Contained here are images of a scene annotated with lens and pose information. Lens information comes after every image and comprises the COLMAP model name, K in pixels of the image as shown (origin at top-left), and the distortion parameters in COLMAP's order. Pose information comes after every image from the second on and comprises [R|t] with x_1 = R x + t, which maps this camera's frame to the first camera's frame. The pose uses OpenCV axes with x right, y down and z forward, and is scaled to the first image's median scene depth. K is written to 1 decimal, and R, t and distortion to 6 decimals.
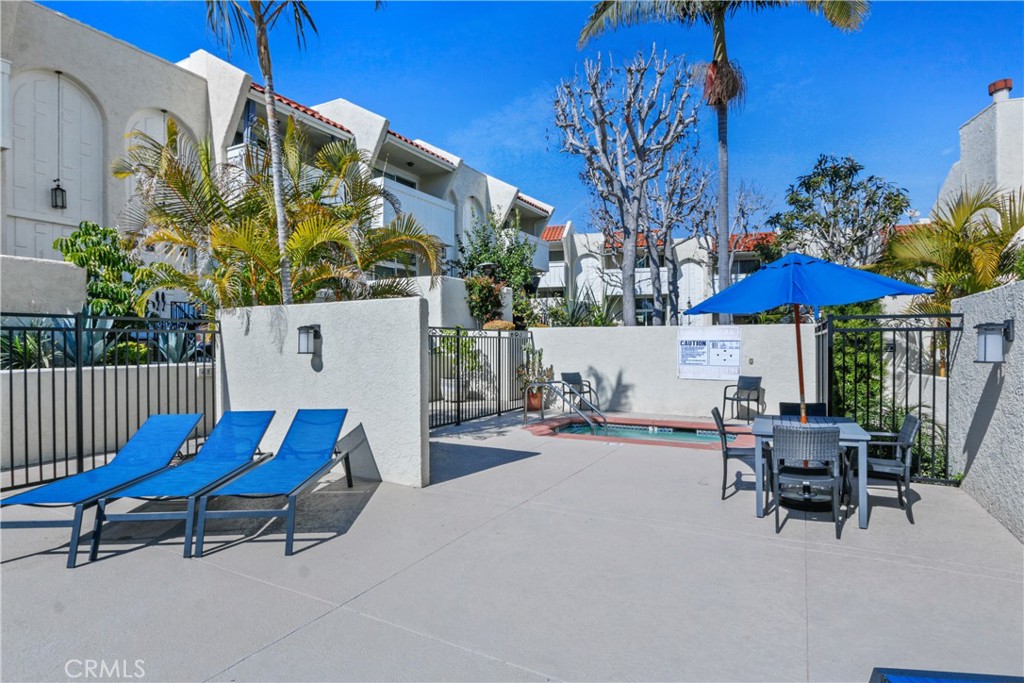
lens RADIAL K [[538.2, 0, 512.0], [0, 538.2, 341.5], [0, 0, 1]] dist [-0.006477, -0.000826]
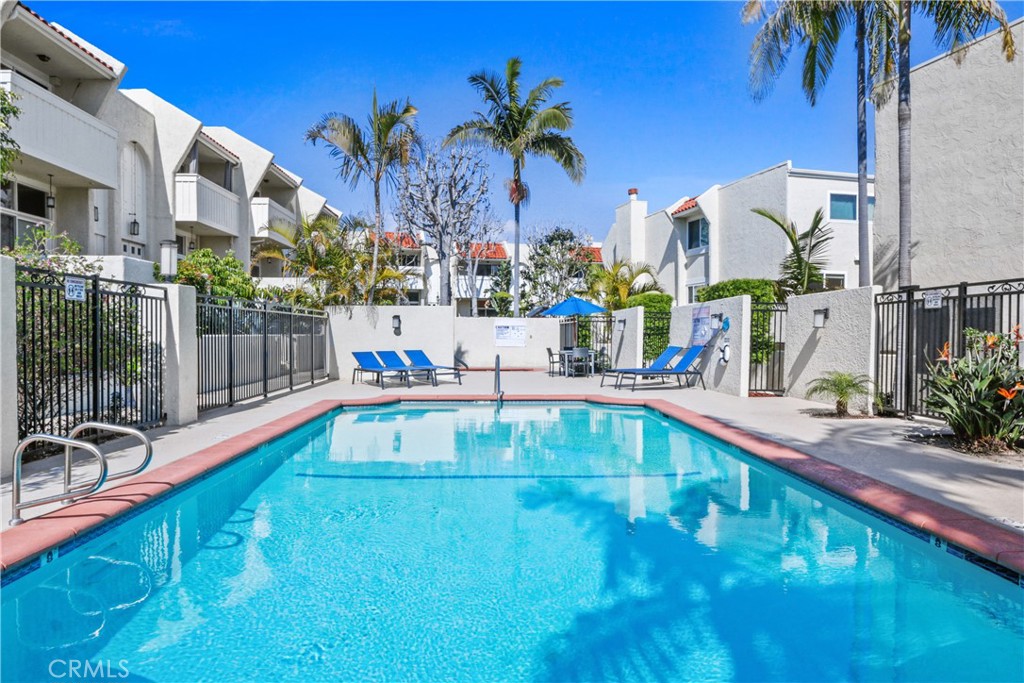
lens RADIAL K [[661.2, 0, 512.0], [0, 661.2, 341.5], [0, 0, 1]] dist [0.000950, 0.000380]
pose [[0.856318, -0.000085, 0.516449, -0.832419], [-0.006277, 0.999924, 0.010573, 0.028226], [-0.516410, -0.012296, 0.856253, -0.995781]]
